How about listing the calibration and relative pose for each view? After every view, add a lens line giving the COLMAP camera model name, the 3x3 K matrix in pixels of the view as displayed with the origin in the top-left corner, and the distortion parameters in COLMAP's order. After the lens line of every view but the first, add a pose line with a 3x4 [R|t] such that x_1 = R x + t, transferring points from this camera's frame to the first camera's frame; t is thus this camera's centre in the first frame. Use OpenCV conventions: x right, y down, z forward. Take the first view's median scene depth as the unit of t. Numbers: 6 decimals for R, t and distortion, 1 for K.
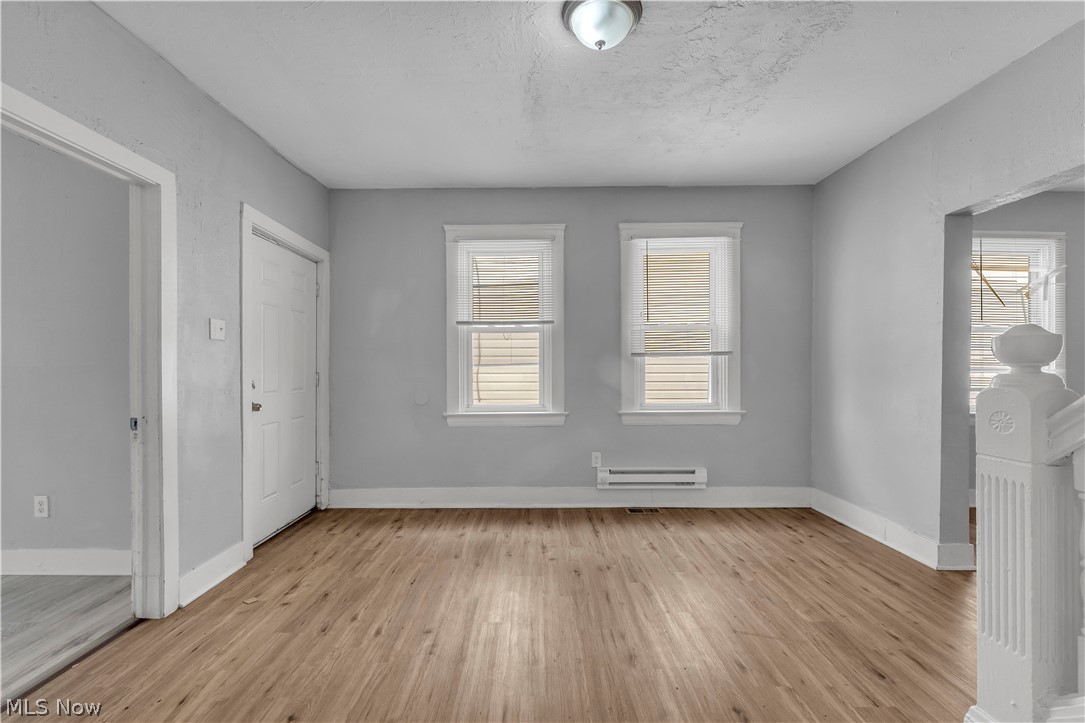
lens RADIAL K [[443.1, 0, 538.0], [0, 443.1, 366.7], [0, 0, 1]] dist [0.001314, 0.000448]
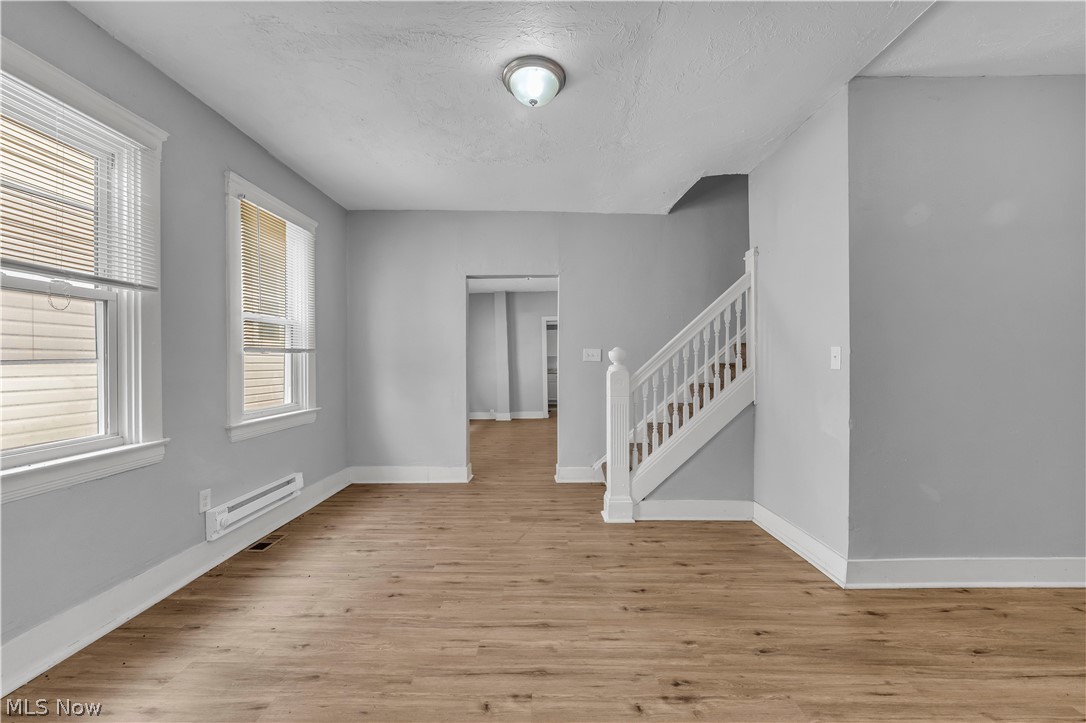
lens RADIAL K [[440.0, 0, 529.8], [0, 440.0, 366.1], [0, 0, 1]] dist [-0.001203, -0.000231]
pose [[0.034367, -0.004712, 0.999398, -0.599282], [0.005903, 0.999972, 0.004512, 0.002102], [-0.999392, 0.005744, 0.034394, 0.534845]]
